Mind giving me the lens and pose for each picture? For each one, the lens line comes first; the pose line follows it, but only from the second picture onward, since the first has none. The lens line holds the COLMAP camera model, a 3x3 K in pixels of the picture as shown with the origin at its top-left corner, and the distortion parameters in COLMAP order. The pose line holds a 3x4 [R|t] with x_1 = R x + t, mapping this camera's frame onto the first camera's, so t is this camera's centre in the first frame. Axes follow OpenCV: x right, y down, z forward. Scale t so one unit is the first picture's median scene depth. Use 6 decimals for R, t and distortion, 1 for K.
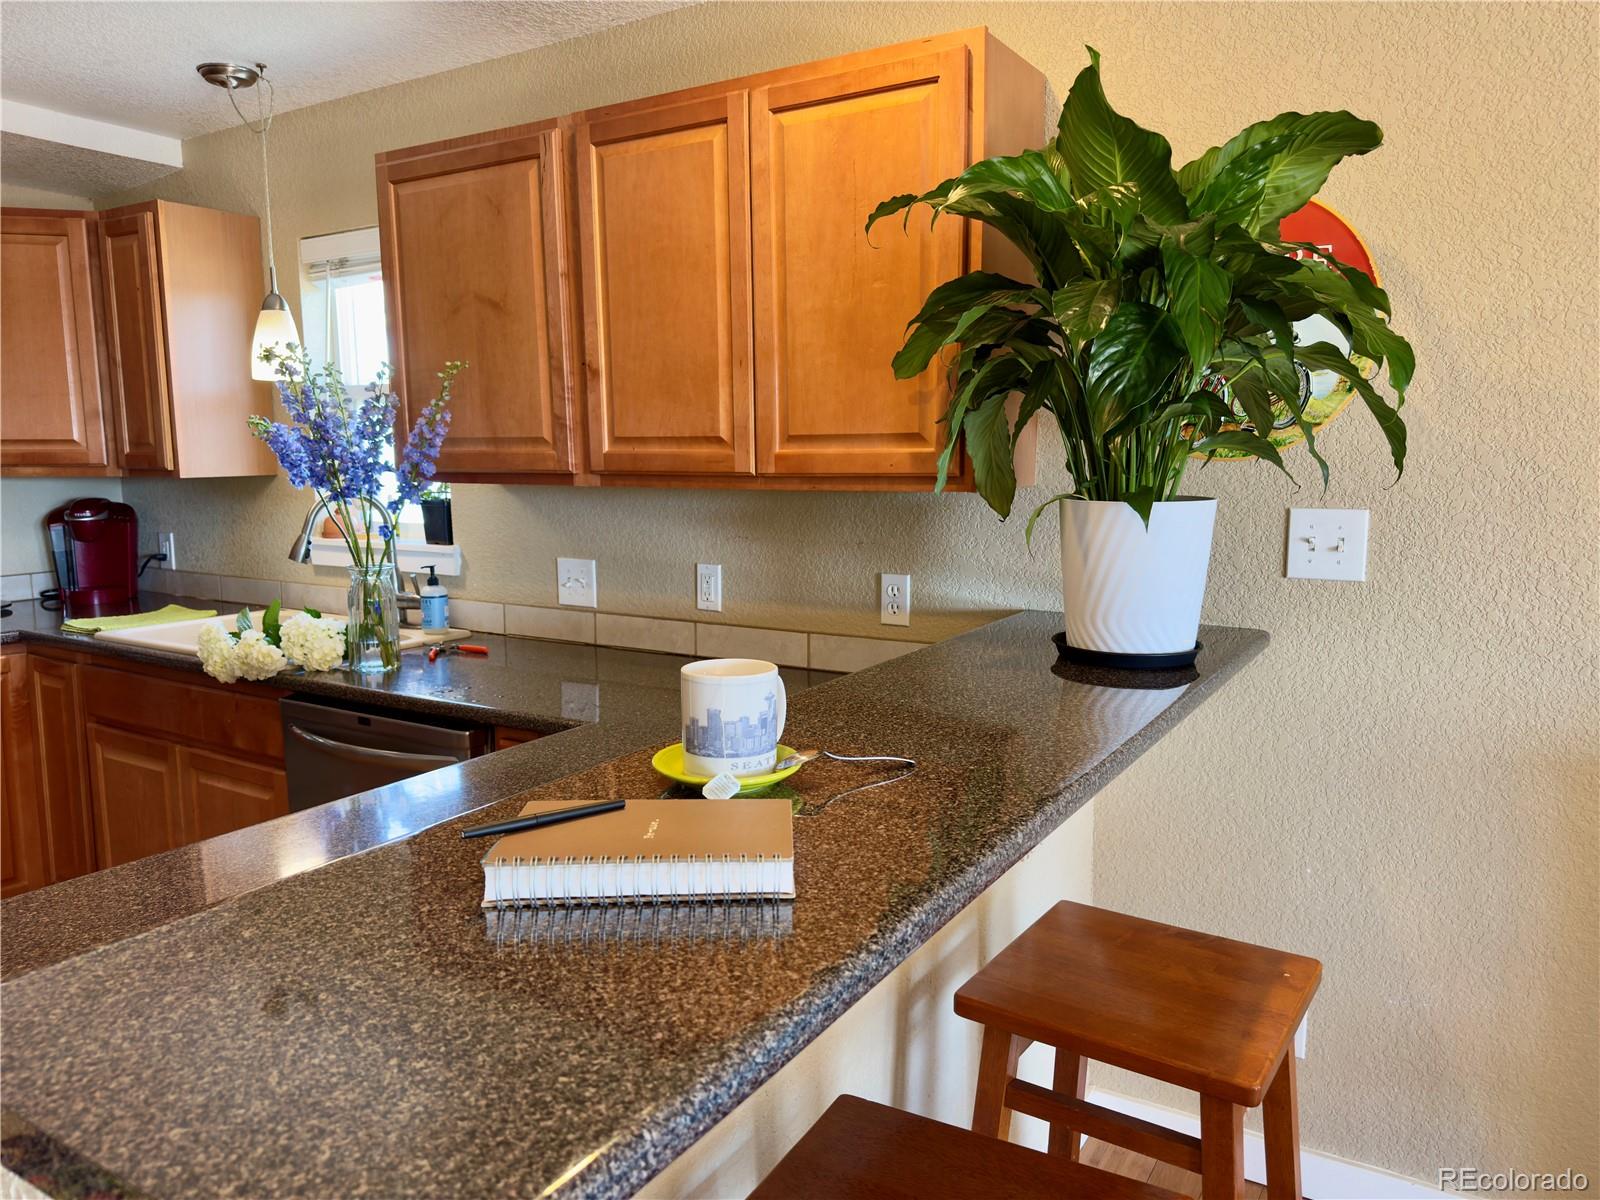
lens RADIAL K [[1133.6, 0, 800.0], [0, 1133.6, 600.0], [0, 0, 1]] dist [0.044674, -0.056775]
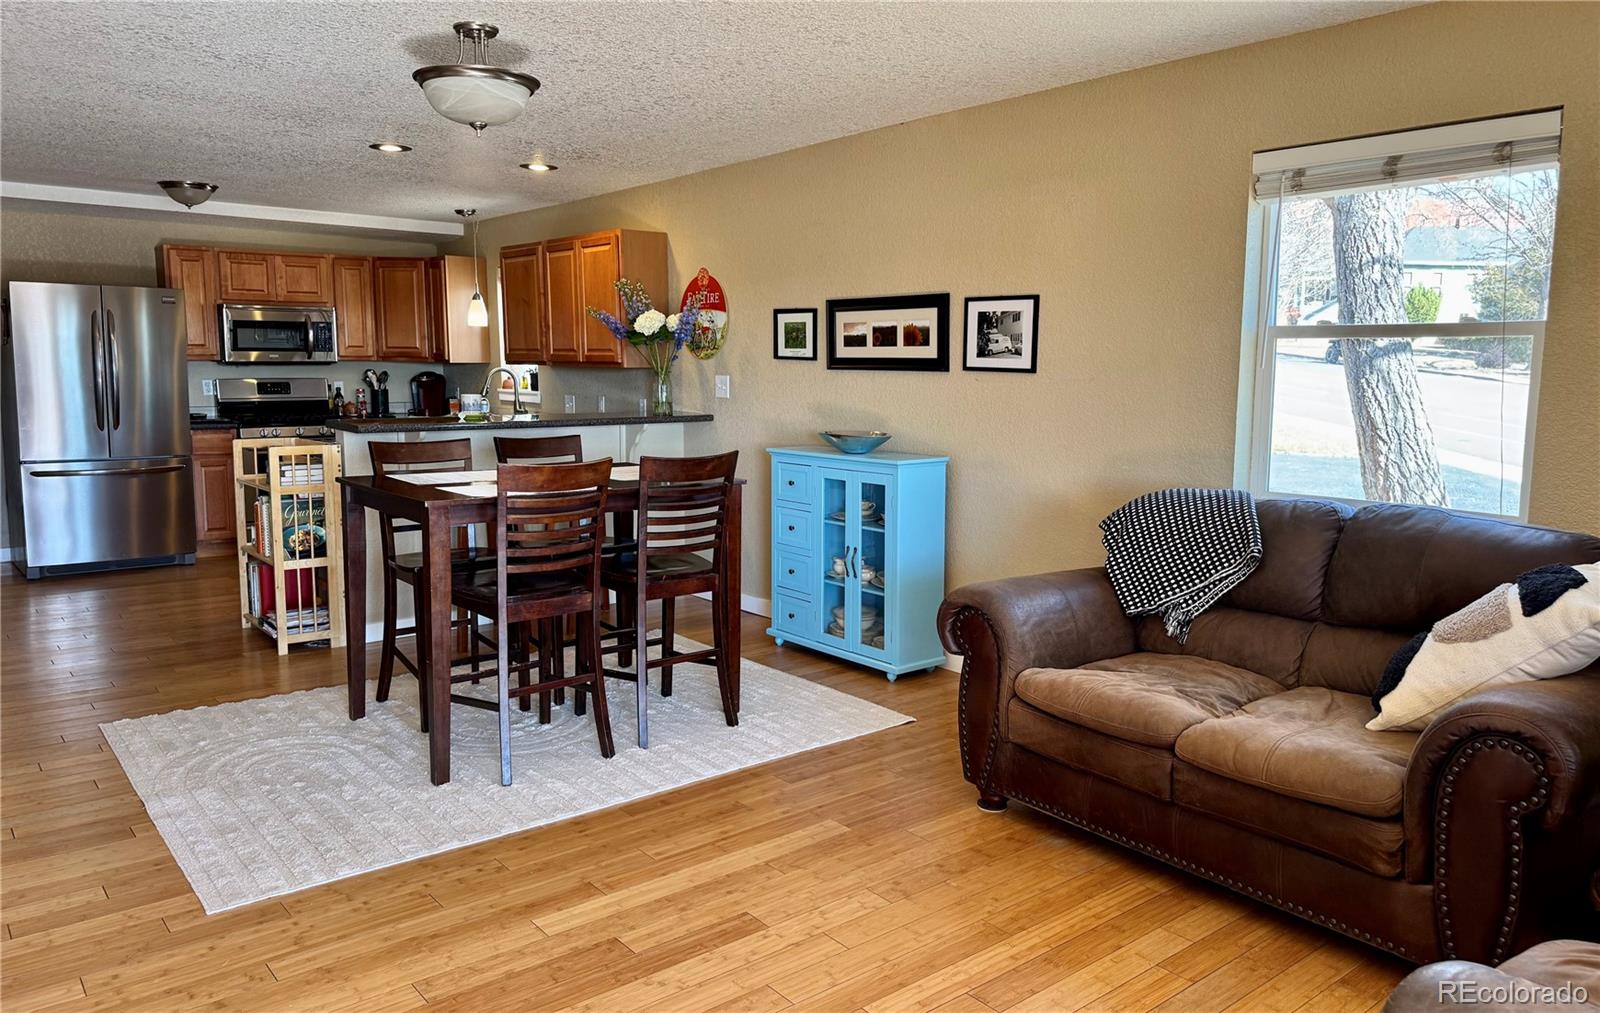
lens RADIAL K [[1114.0, 0, 800.0], [0, 1114.0, 506.5], [0, 0, 1]] dist [0.040138, -0.002770]
pose [[0.946753, 0.056182, -0.317020, 1.242895], [-0.057113, 0.998347, 0.006363, 0.188324], [0.316854, 0.012082, 0.948397, -1.380526]]
